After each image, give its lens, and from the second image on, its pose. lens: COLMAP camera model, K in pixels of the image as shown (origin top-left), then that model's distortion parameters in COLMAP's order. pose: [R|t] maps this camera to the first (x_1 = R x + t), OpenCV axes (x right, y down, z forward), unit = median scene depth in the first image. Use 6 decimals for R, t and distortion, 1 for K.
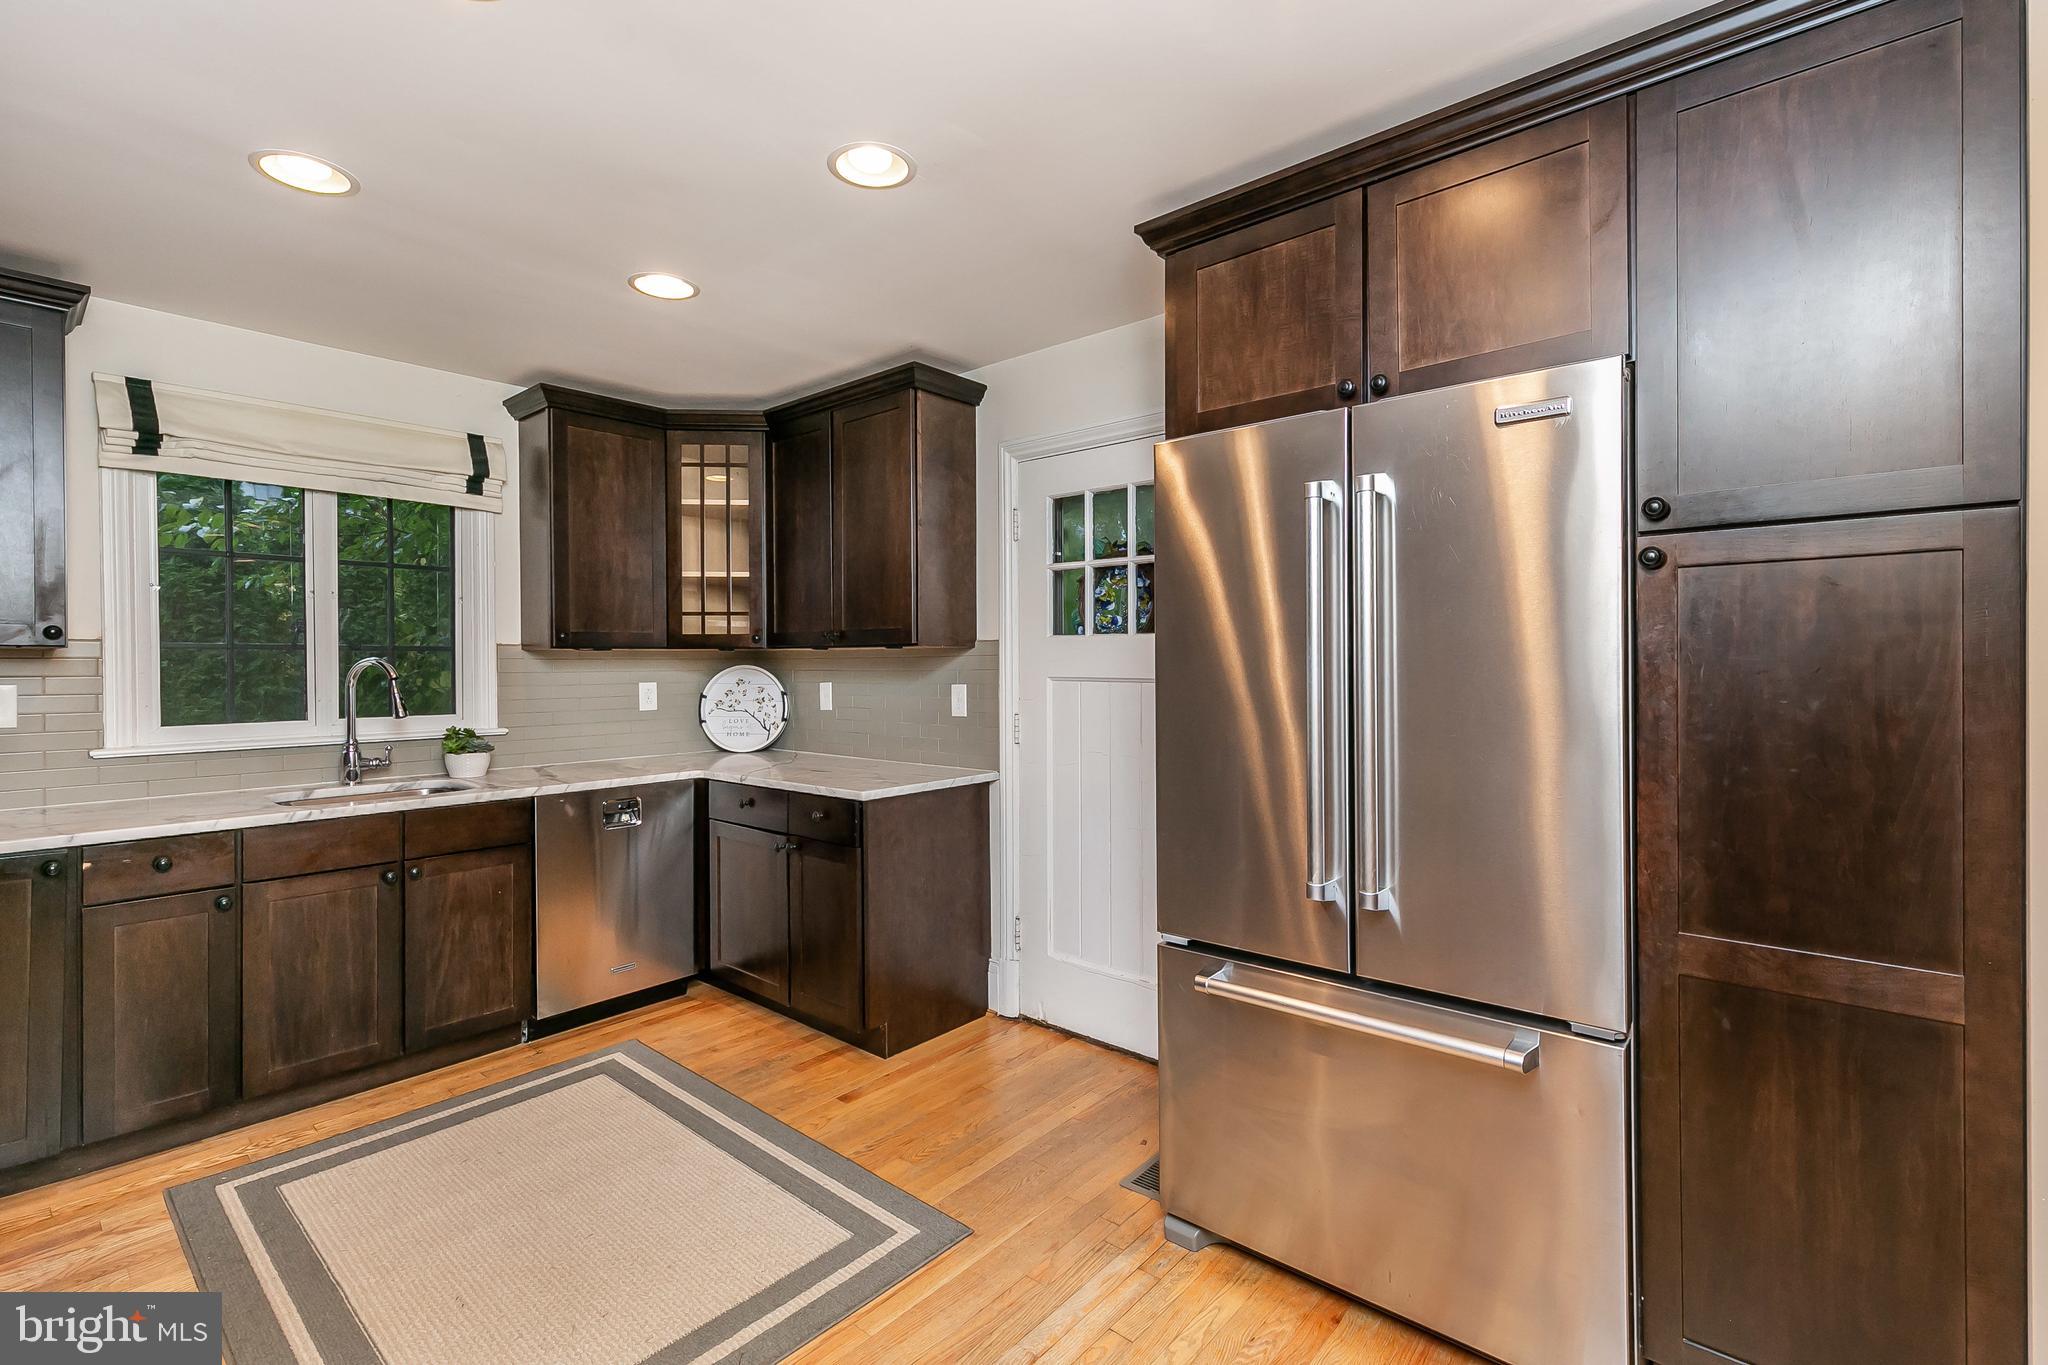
lens RADIAL K [[929.8, 0, 1034.3], [0, 929.8, 669.5], [0, 0, 1]] dist [0.016229, -0.000530]
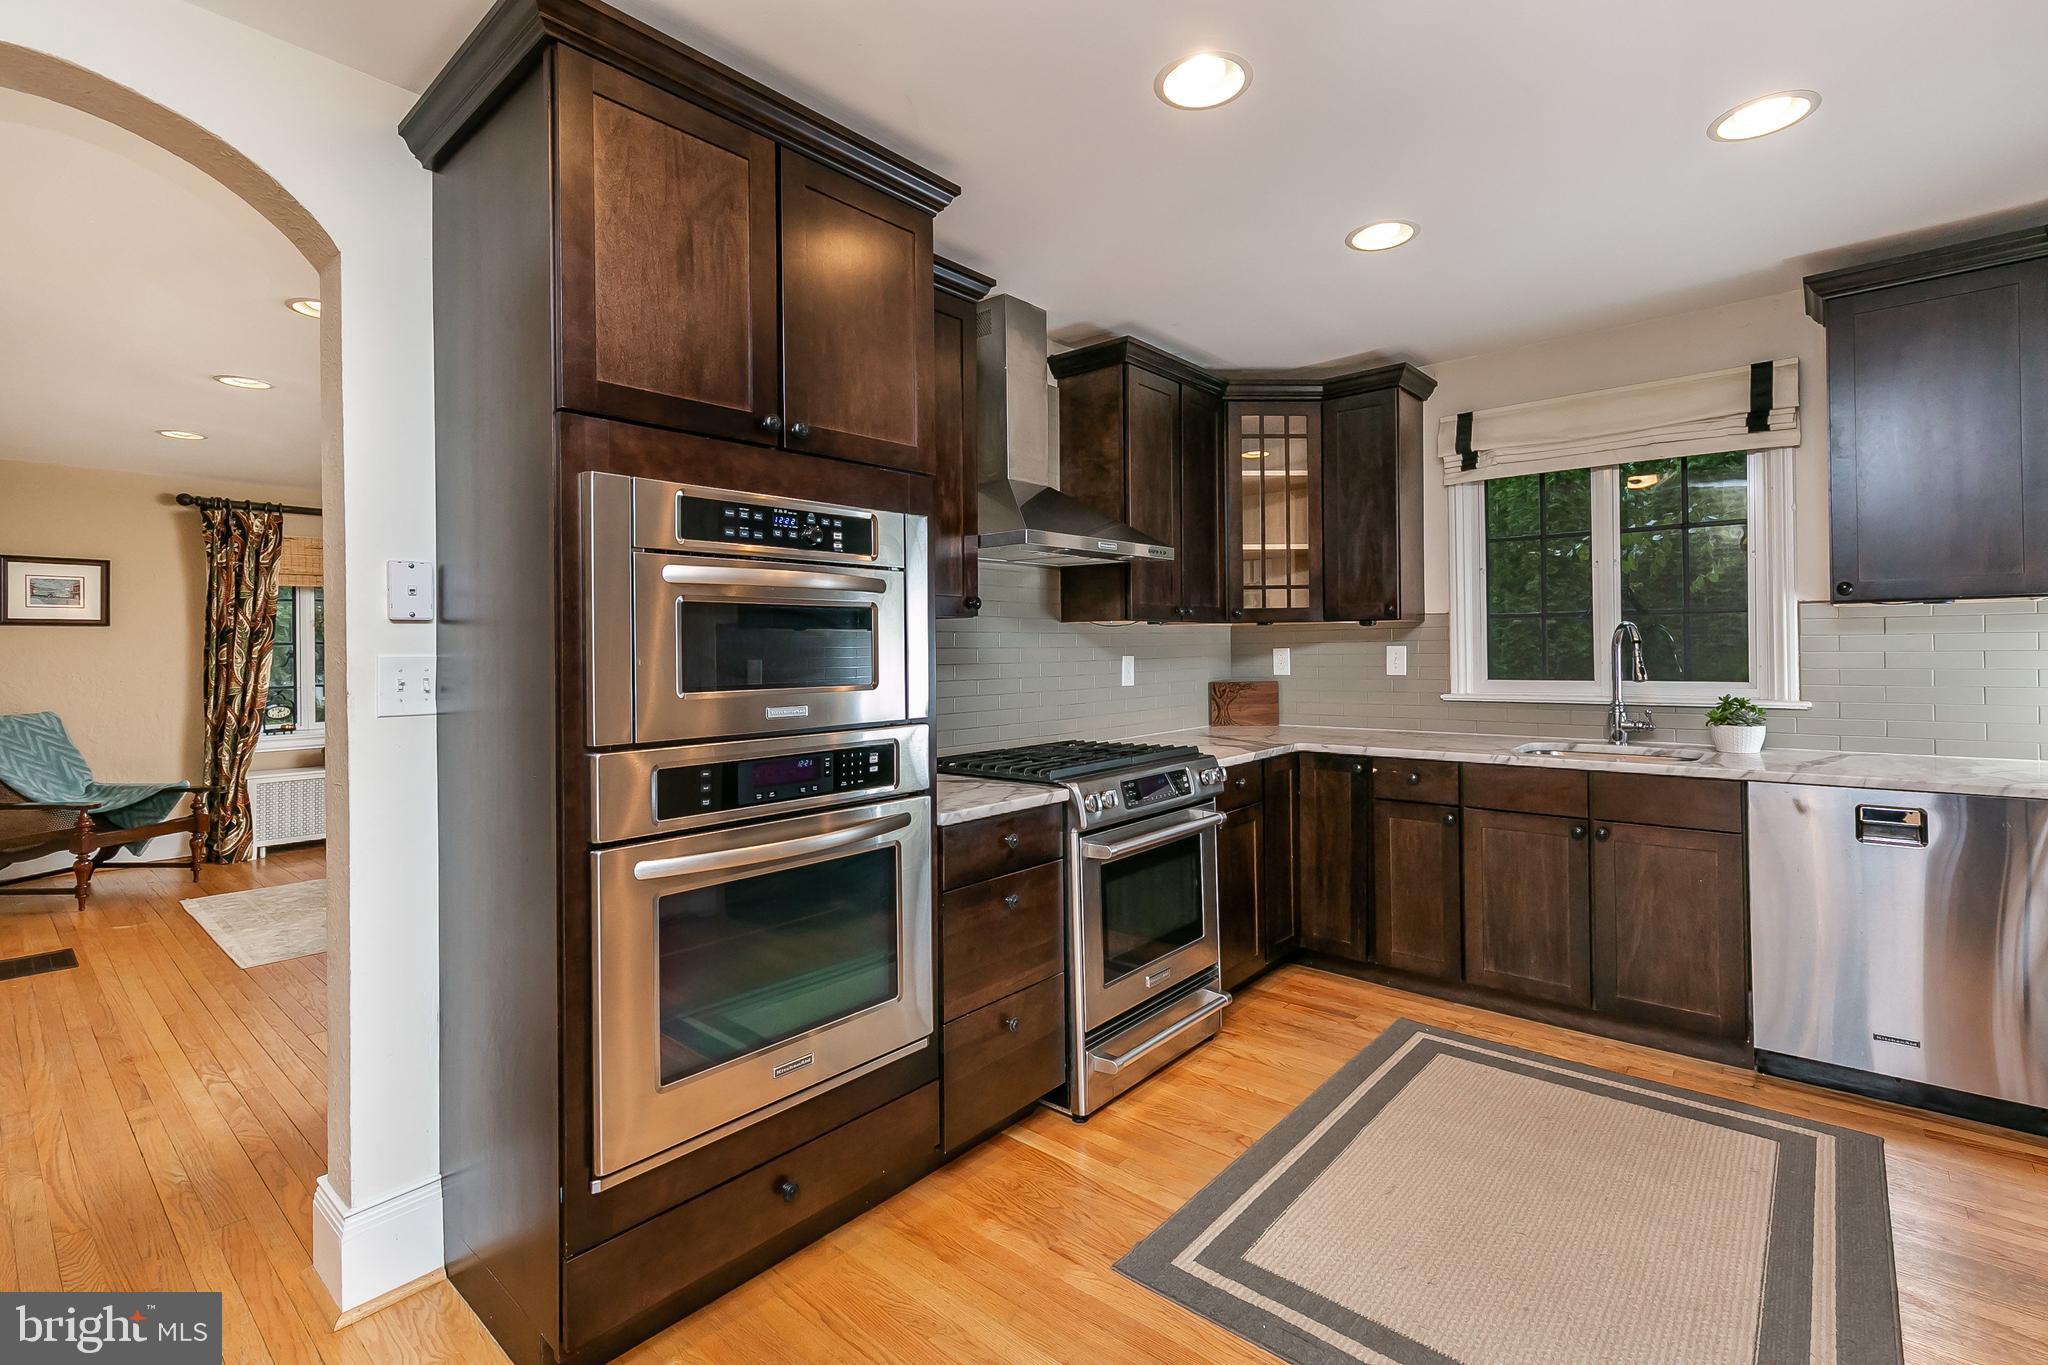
lens RADIAL K [[929.8, 0, 1022.8], [0, 929.8, 643.4], [0, 0, 1]] dist [0.016229, -0.000530]
pose [[0.002324, 0.008264, -0.999963, 0.353780], [0.011354, 0.999901, 0.008290, -0.005543], [0.999933, -0.011373, 0.002229, 0.382702]]
